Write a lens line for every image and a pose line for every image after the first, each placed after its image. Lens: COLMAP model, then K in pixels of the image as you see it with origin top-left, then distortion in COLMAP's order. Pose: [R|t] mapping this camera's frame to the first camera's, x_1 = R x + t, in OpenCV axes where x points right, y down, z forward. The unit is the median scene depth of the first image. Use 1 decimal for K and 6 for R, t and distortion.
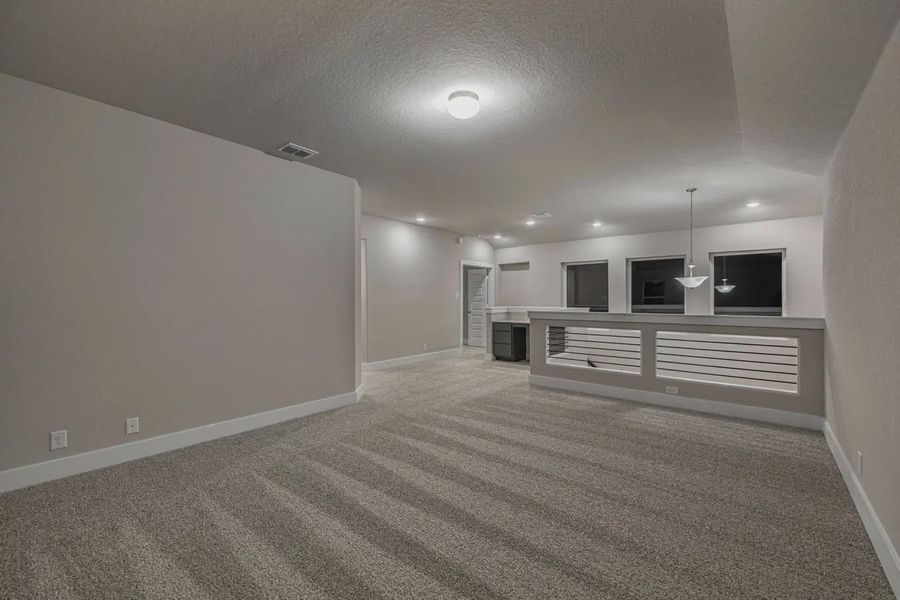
lens RADIAL K [[377.5, 0, 457.5], [0, 377.5, 303.4], [0, 0, 1]] dist [-0.000464, -0.000417]
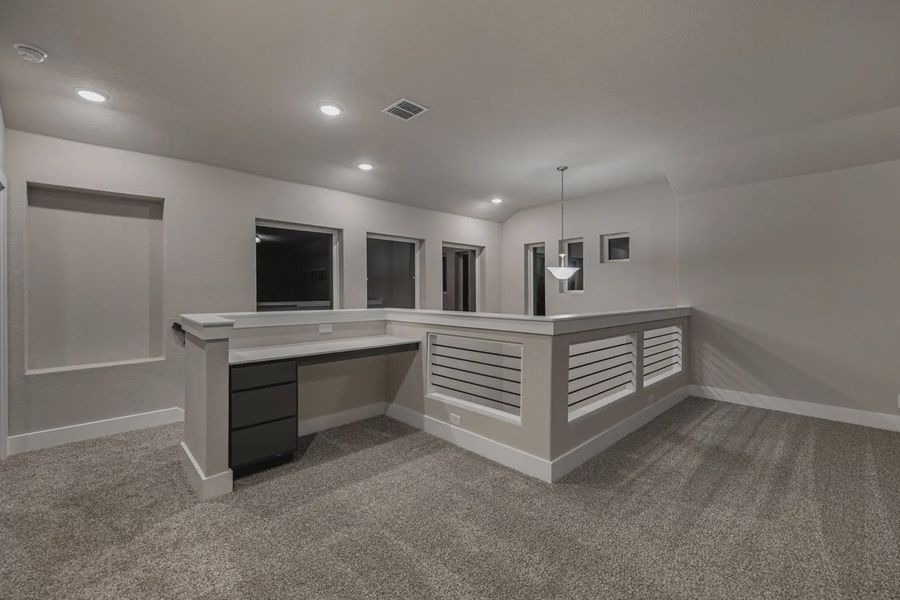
lens RADIAL K [[377.8, 0, 446.8], [0, 377.8, 293.5], [0, 0, 1]] dist [0.001870, 0.000249]
pose [[0.137593, -0.002716, 0.990485, -0.194118], [0.016167, 0.999869, 0.000496, -0.007919], [-0.990357, 0.015944, 0.137619, 0.776856]]
